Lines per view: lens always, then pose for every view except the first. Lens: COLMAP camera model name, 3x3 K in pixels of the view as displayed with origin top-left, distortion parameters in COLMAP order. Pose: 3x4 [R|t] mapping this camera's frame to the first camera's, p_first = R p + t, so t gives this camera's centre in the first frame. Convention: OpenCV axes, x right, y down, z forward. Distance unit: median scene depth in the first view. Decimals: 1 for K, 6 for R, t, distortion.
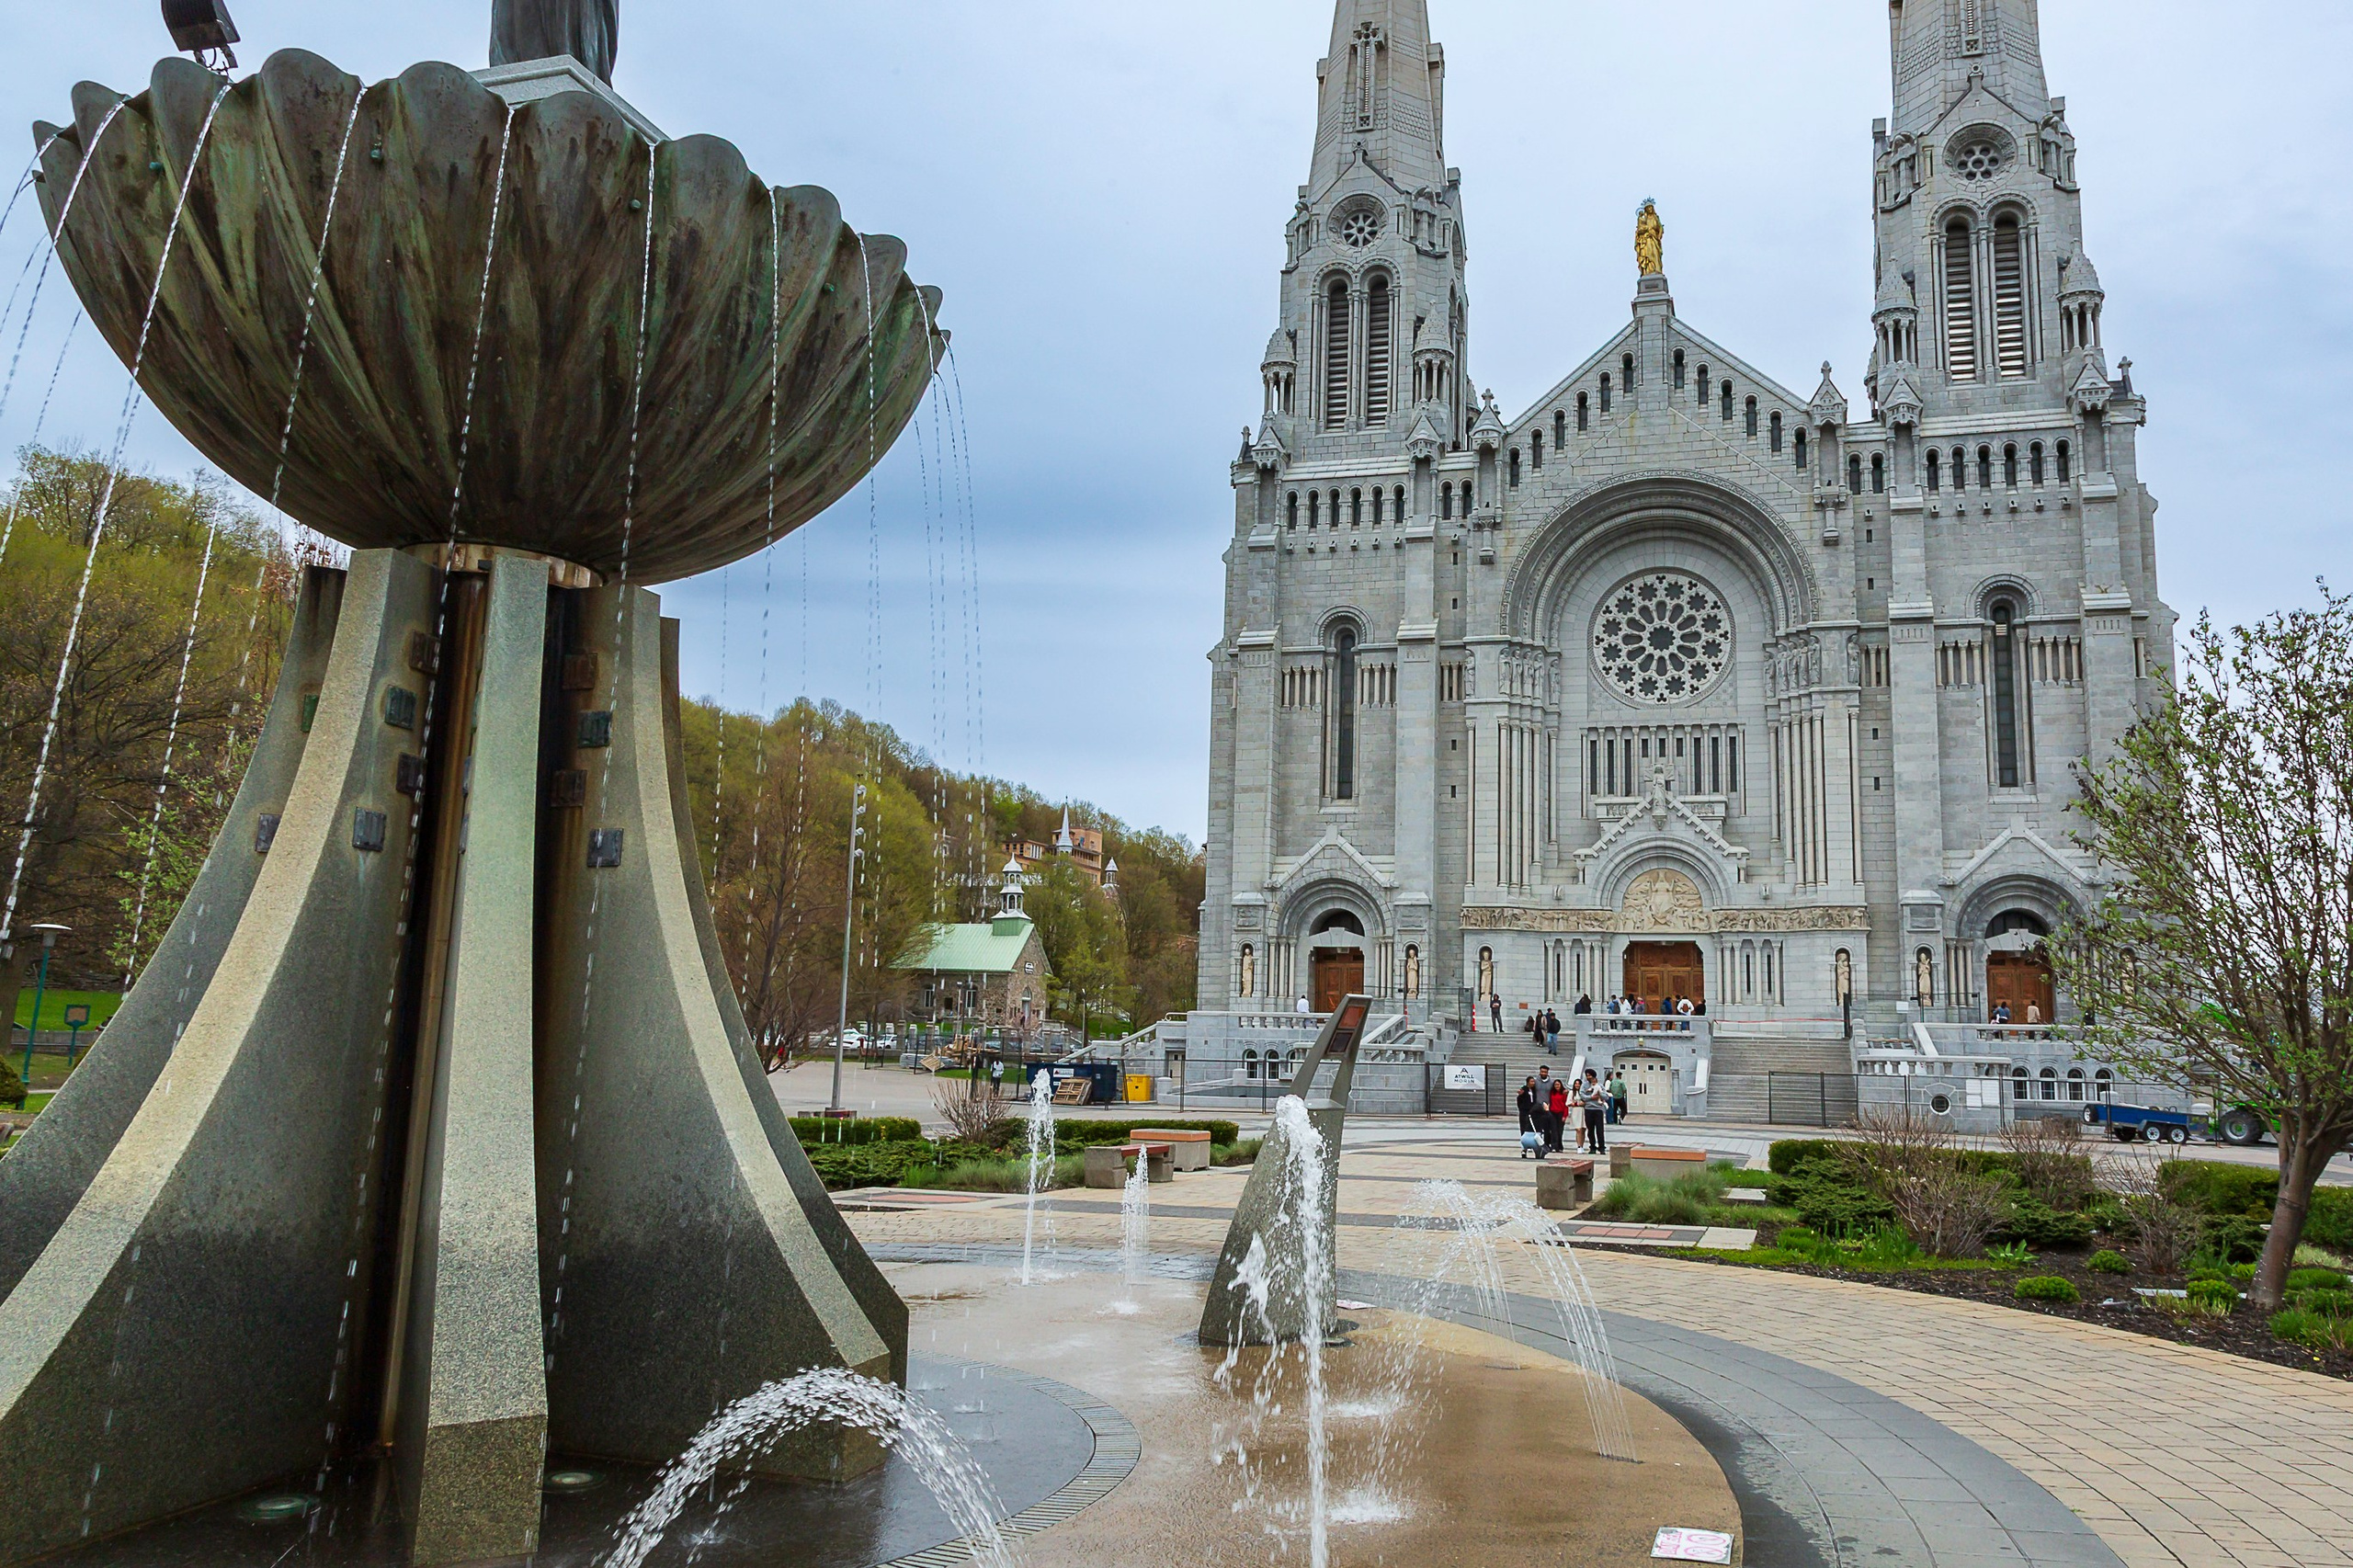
lens RADIAL K [[1703.7, 0, 1301.6], [0, 1703.7, 758.1], [0, 0, 1]] dist [0.001400, 0.006901]
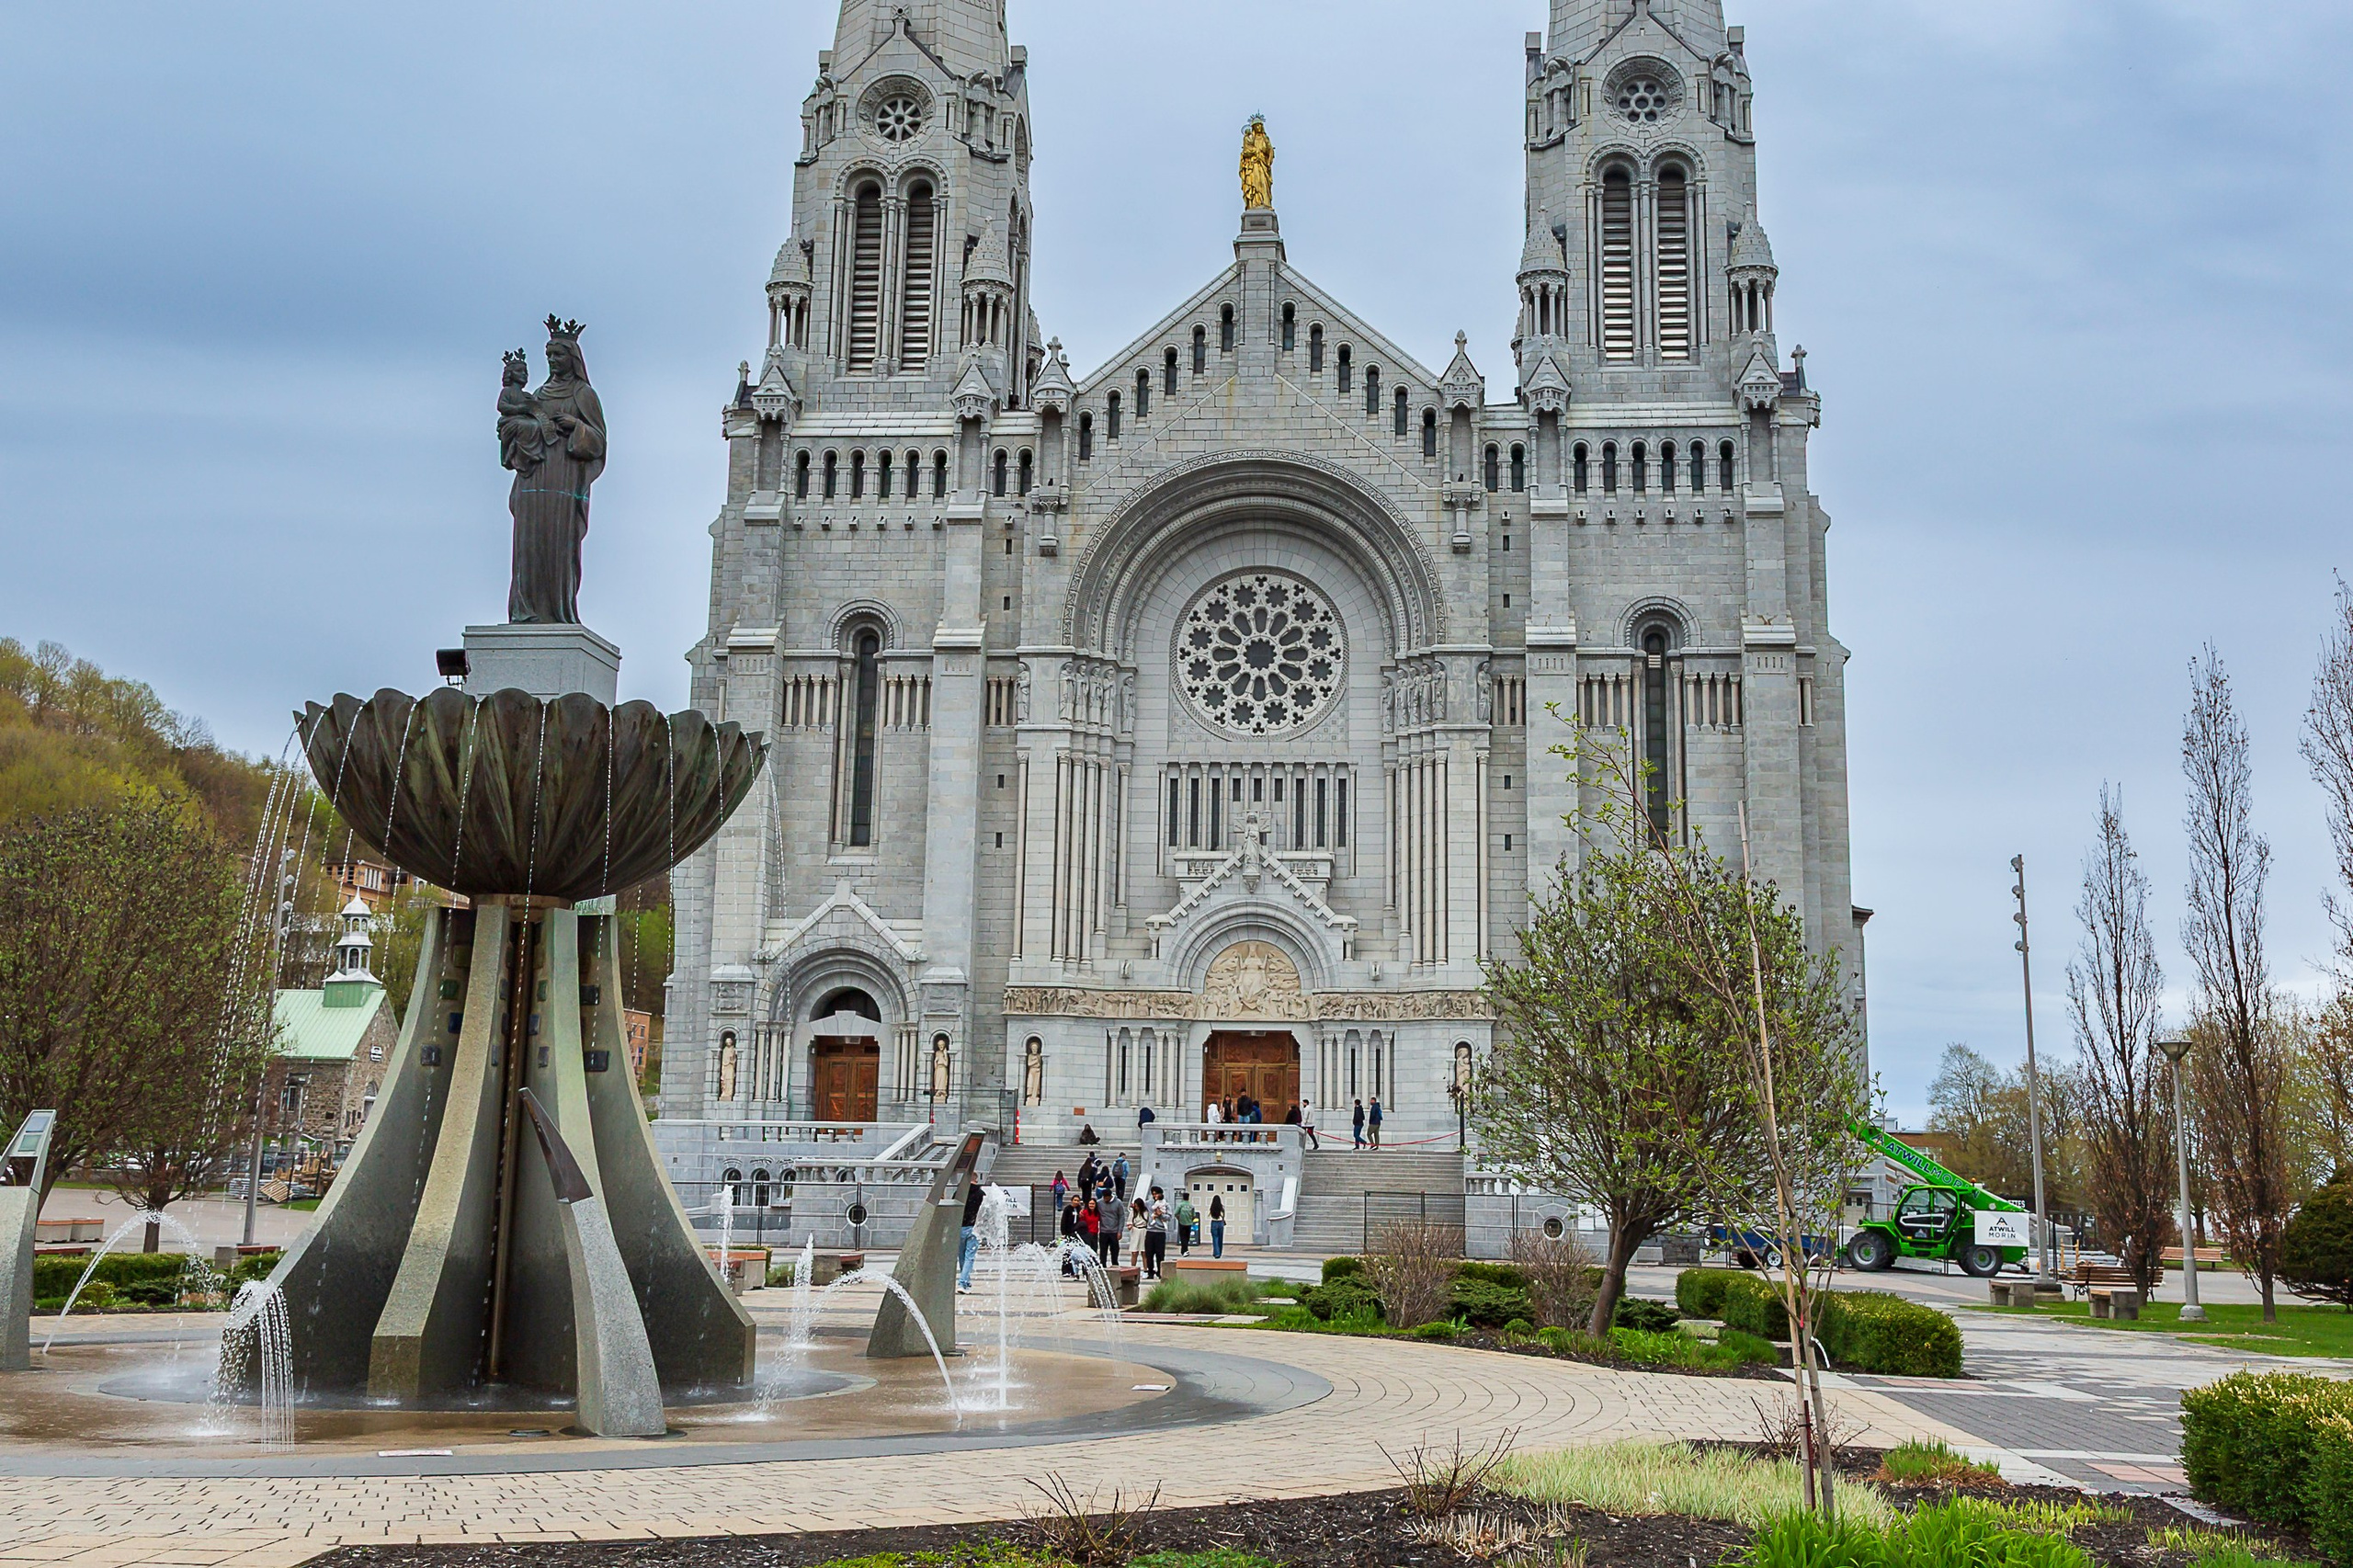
lens RADIAL K [[2511.6, 0, 1195.1], [0, 2511.6, 645.8], [0, 0, 1]] dist [0.025808, -0.005177]
pose [[0.984918, 0.030434, 0.170324, -0.023078], [-0.024420, 0.999006, -0.037288, -0.029427], [-0.171290, 0.032567, 0.984682, -0.172986]]
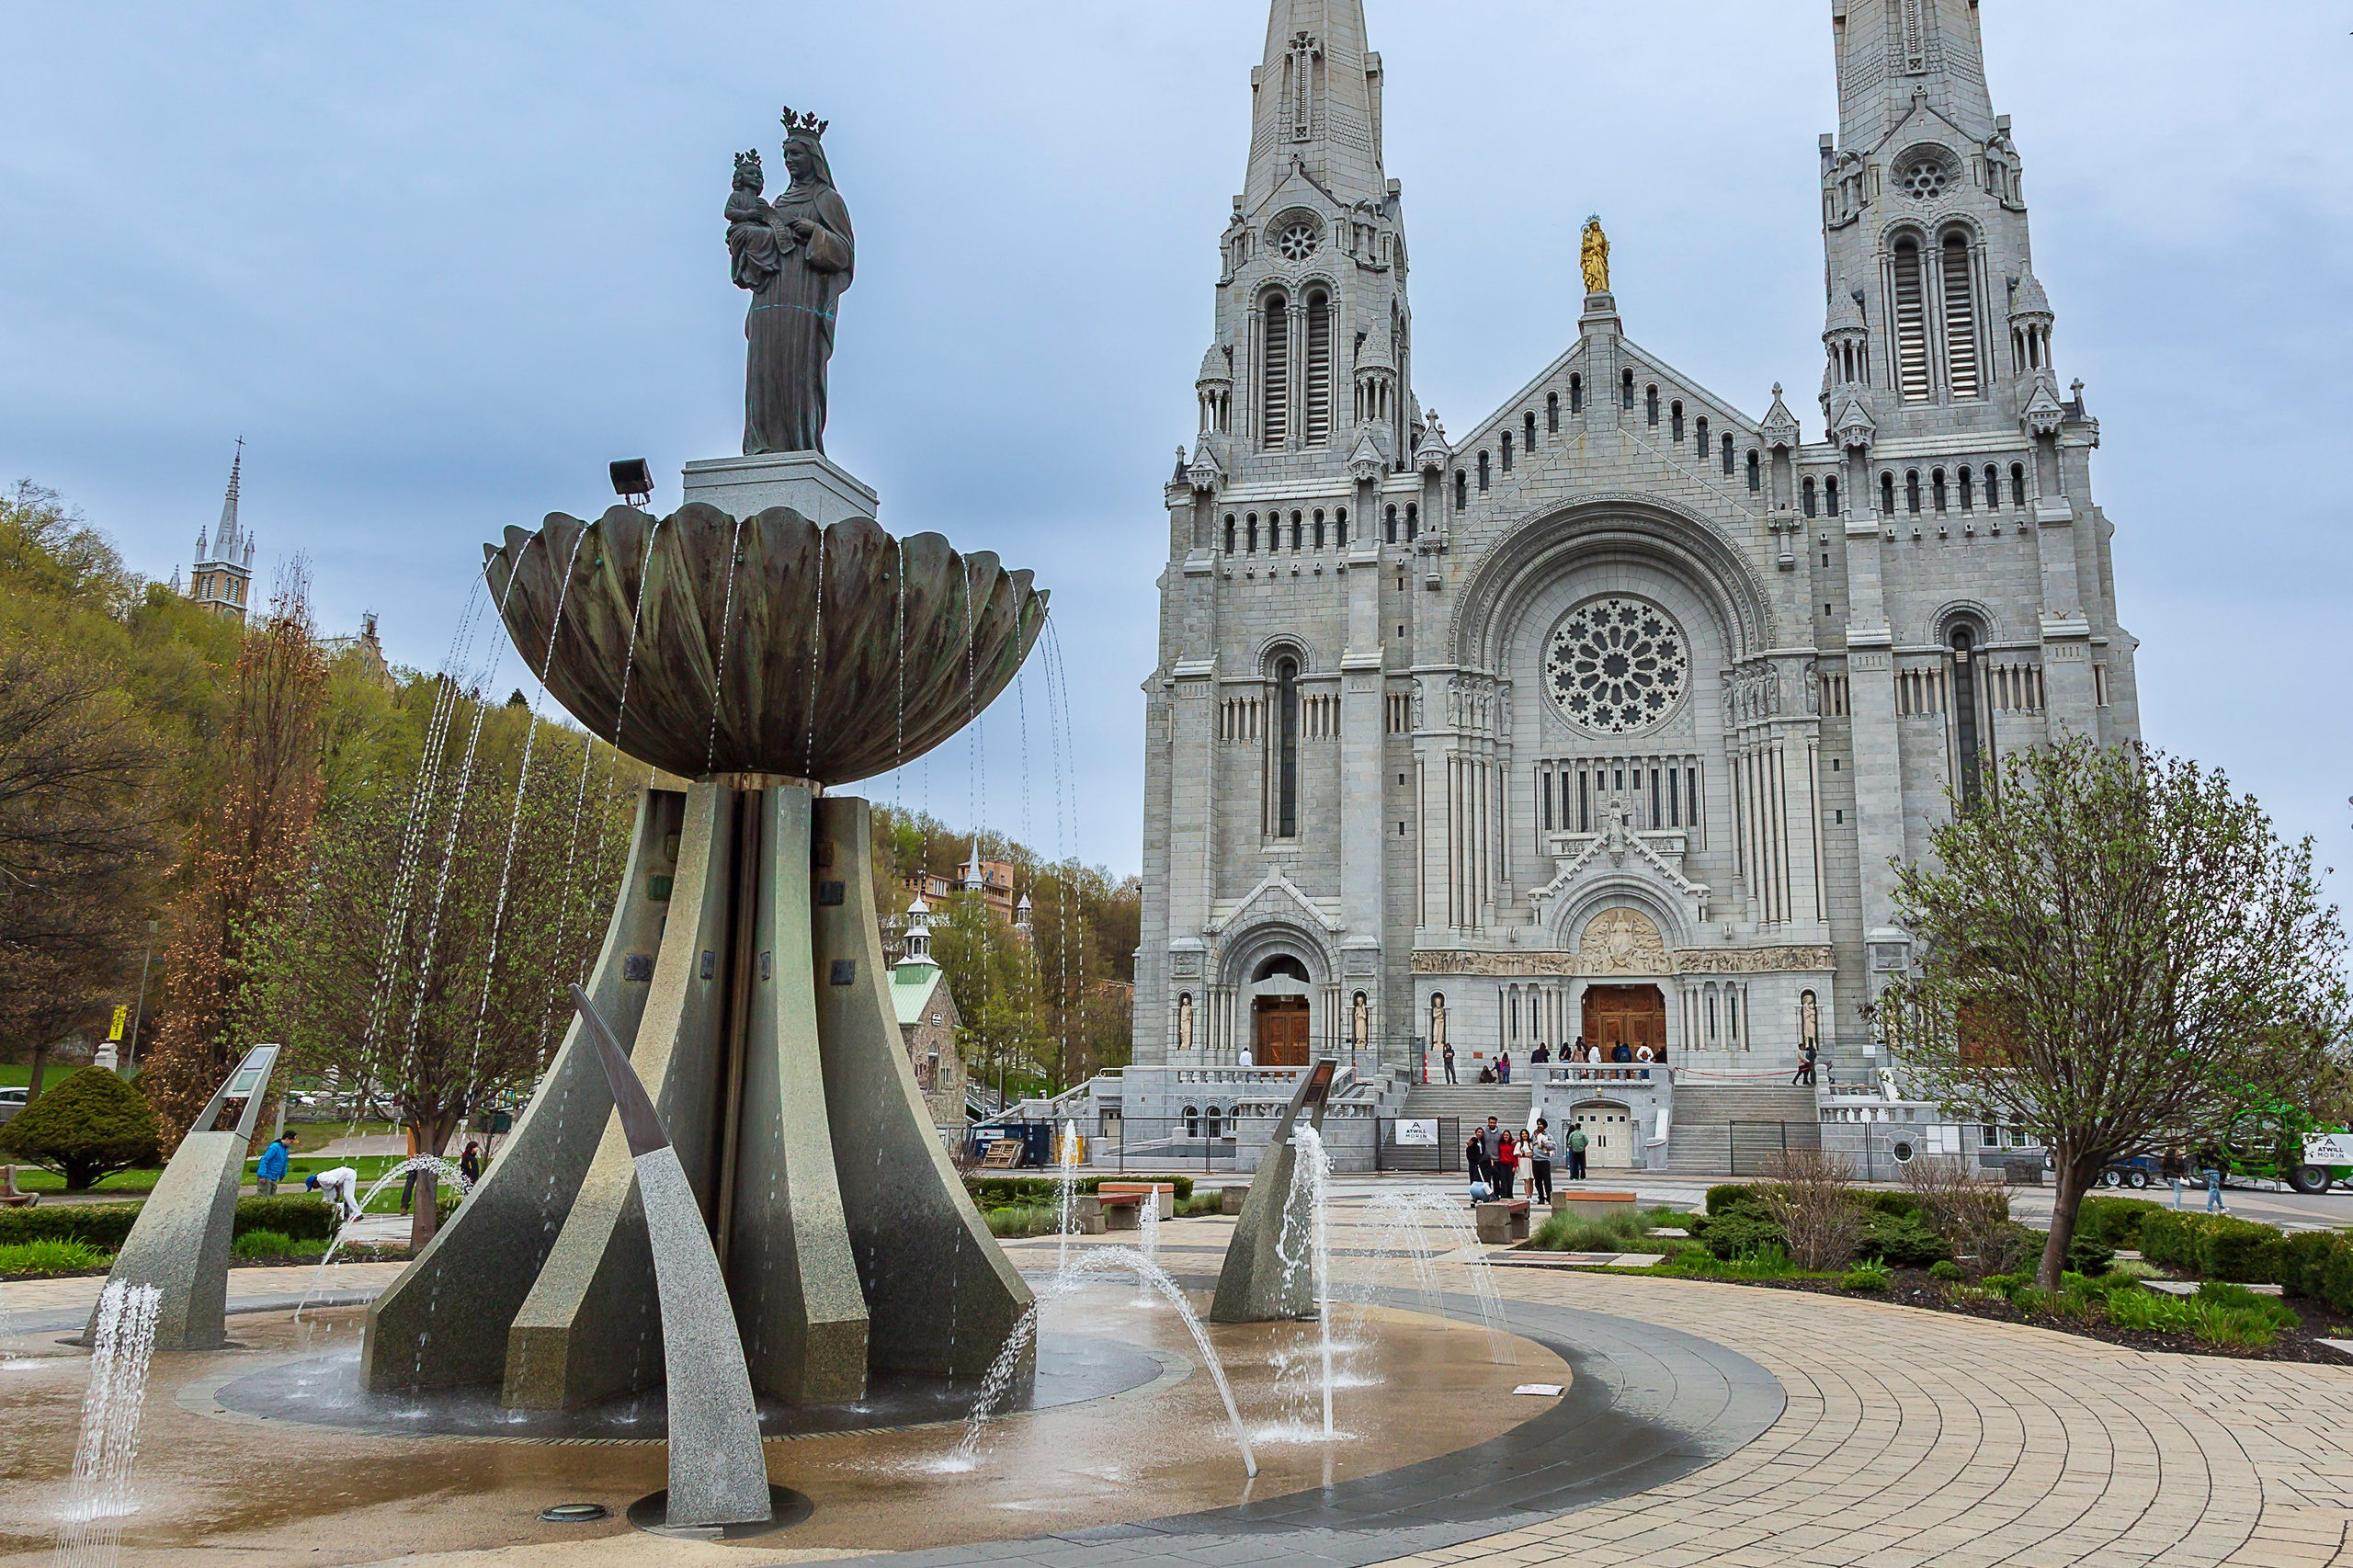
lens RADIAL K [[1914.4, 0, 1304.0], [0, 1914.4, 649.1], [0, 0, 1]] dist [-0.004212, 0.015240]
pose [[0.999254, -0.006750, 0.038015, -0.005320], [0.009213, 0.997843, -0.064995, -0.011340], [-0.037494, 0.065297, 0.997161, -0.070193]]
